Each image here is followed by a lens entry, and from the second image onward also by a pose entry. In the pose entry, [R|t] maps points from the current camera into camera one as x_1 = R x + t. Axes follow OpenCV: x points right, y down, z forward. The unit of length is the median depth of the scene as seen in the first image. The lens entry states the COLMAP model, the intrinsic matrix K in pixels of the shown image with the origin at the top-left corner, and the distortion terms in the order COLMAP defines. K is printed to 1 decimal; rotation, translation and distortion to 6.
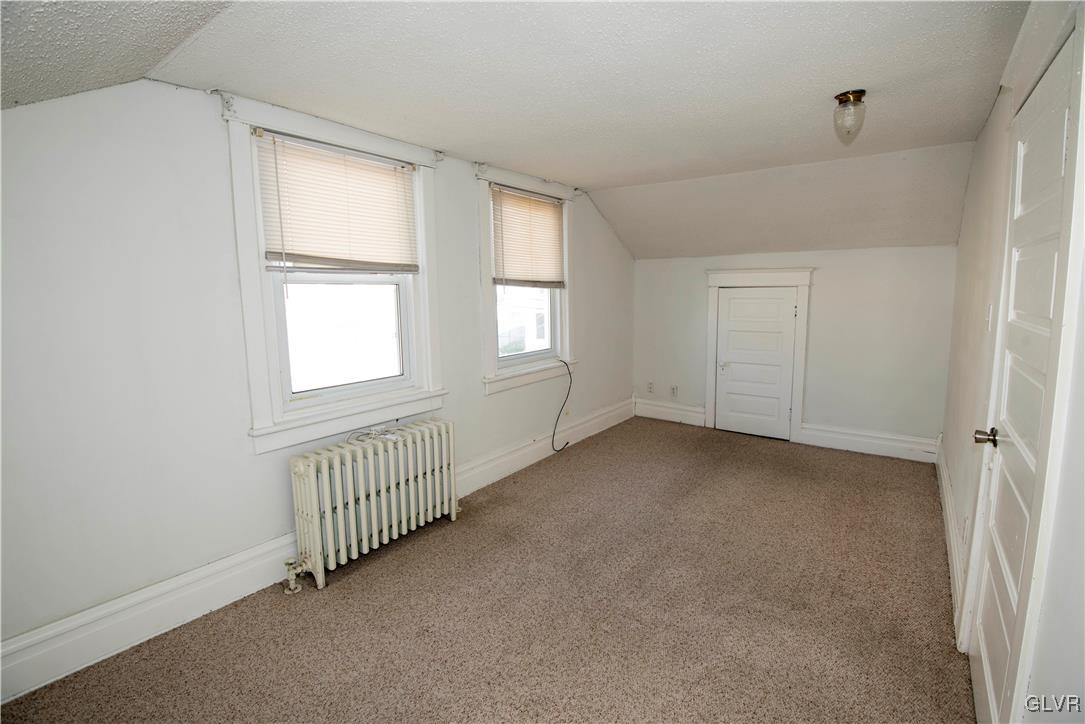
lens RADIAL K [[502.0, 0, 547.5], [0, 502.0, 359.8], [0, 0, 1]] dist [-0.024897, -0.009376]
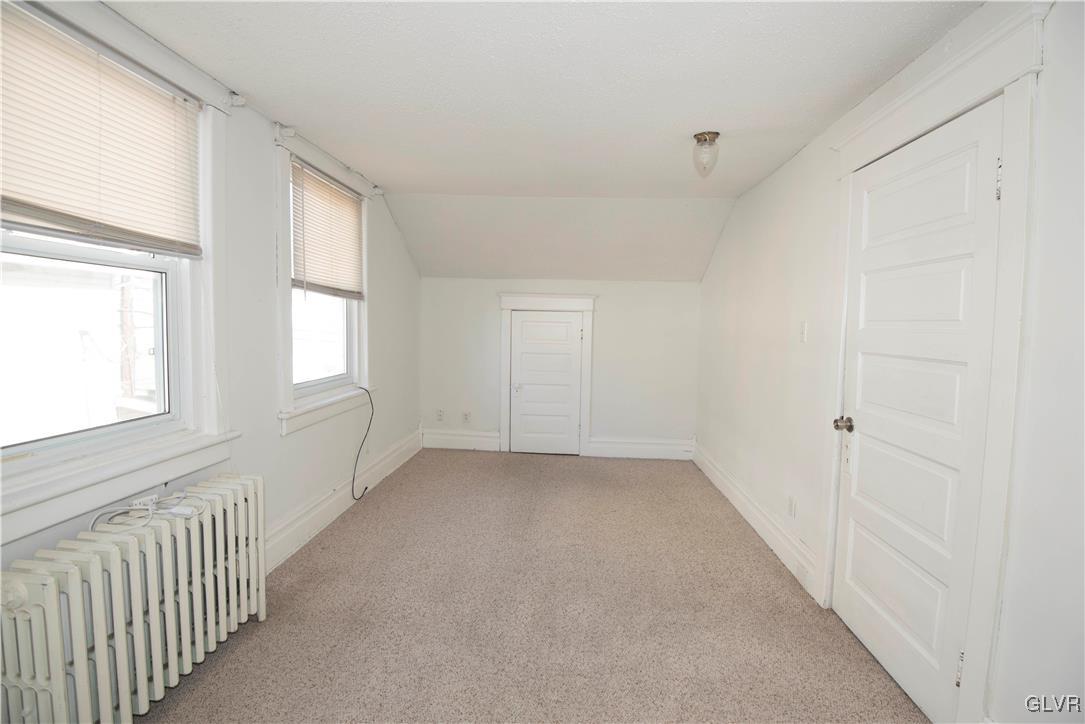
lens RADIAL K [[502.0, 0, 552.7], [0, 502.0, 358.9], [0, 0, 1]] dist [-0.024897, -0.009376]
pose [[0.831178, -0.006156, 0.555972, -0.201186], [0.042577, 0.997707, -0.052606, 0.013466], [-0.554374, 0.067396, 0.829534, 0.169251]]
